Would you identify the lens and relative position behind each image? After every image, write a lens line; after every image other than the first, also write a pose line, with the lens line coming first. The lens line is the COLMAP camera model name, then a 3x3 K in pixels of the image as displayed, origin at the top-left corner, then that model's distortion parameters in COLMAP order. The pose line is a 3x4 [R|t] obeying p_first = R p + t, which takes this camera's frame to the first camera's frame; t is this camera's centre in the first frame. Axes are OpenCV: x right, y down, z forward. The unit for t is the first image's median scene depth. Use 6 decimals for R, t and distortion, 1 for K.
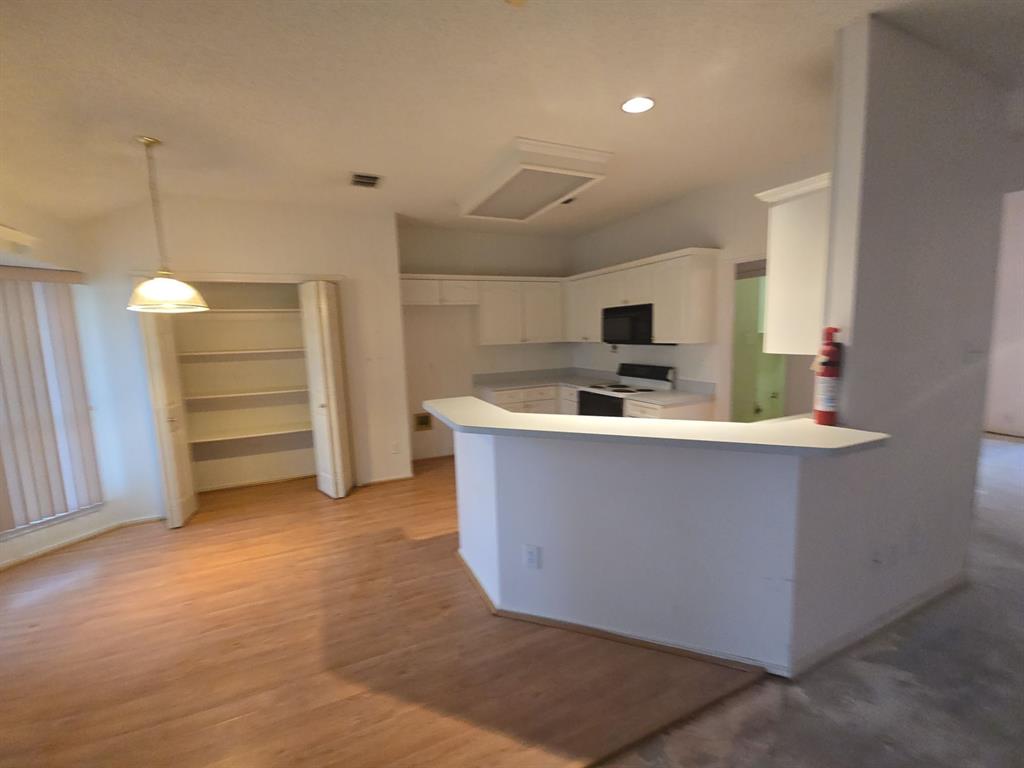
lens RADIAL K [[428.9, 0, 506.7], [0, 428.9, 388.7], [0, 0, 1]] dist [0.011575, -0.008239]
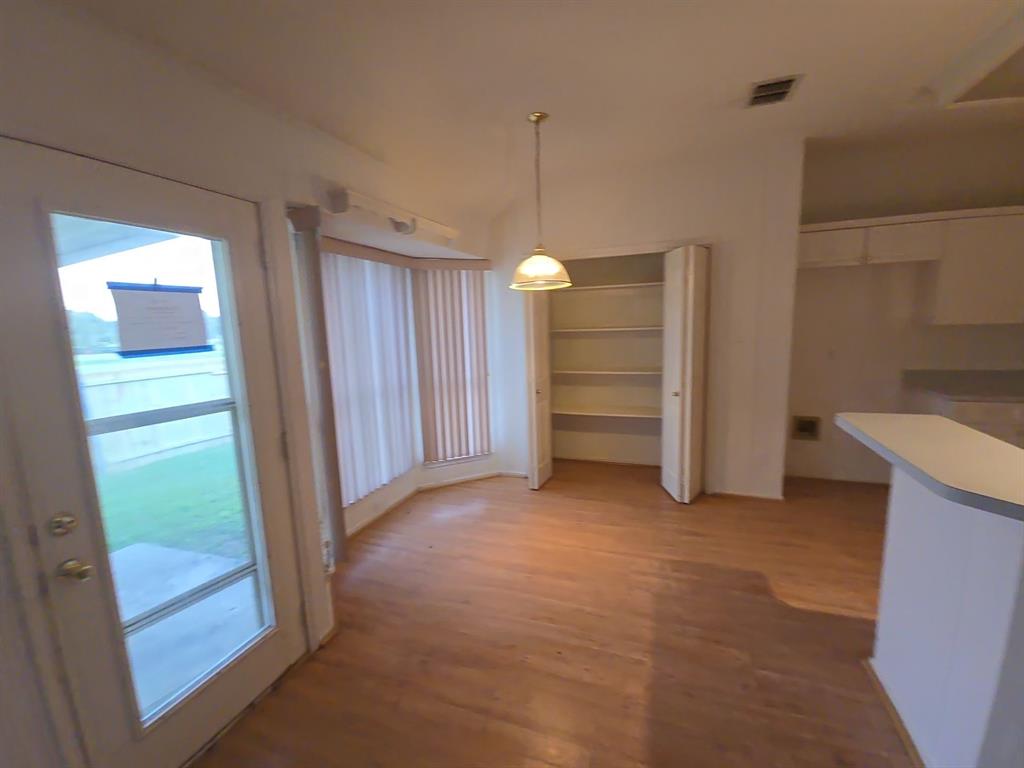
lens RADIAL K [[428.9, 0, 513.2], [0, 428.9, 388.5], [0, 0, 1]] dist [0.011575, -0.008239]
pose [[0.719745, 0.111863, -0.685167, -0.073732], [-0.077341, 0.993709, 0.080993, -0.015041], [0.689917, -0.005303, 0.723869, 0.149939]]
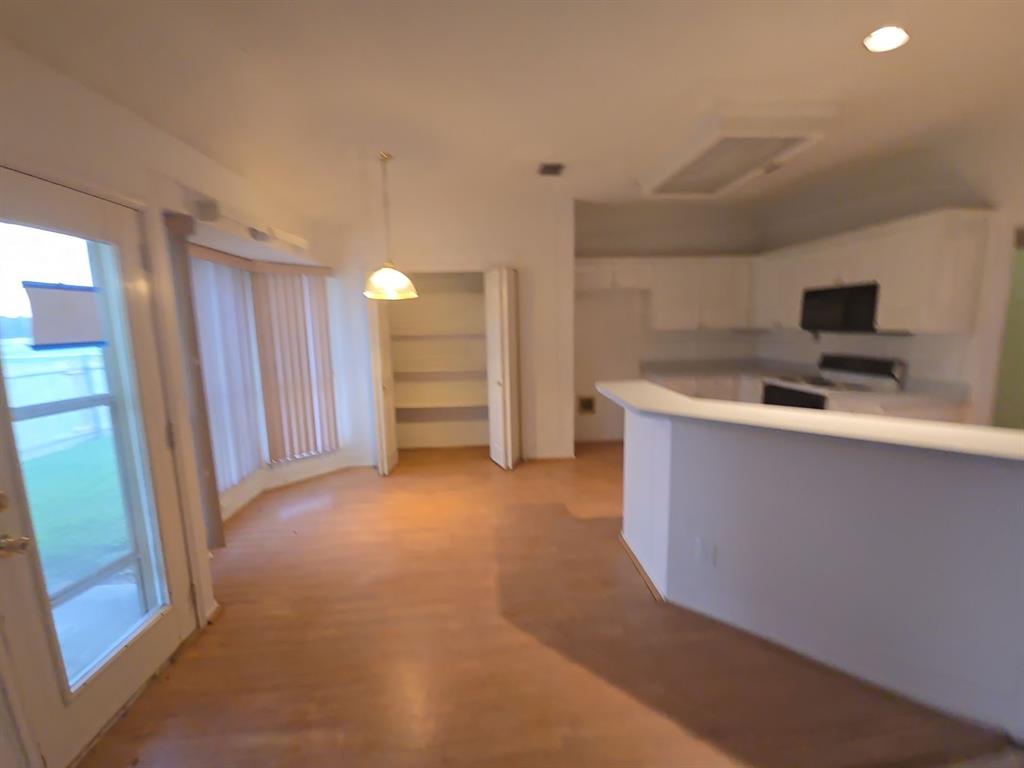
lens RADIAL K [[428.9, 0, 510.9], [0, 428.9, 387.7], [0, 0, 1]] dist [0.011575, -0.008239]
pose [[0.937411, 0.063418, -0.342400, -0.023540], [-0.053052, 0.997808, 0.039563, 0.007014], [0.344159, -0.018922, 0.938721, -0.018033]]
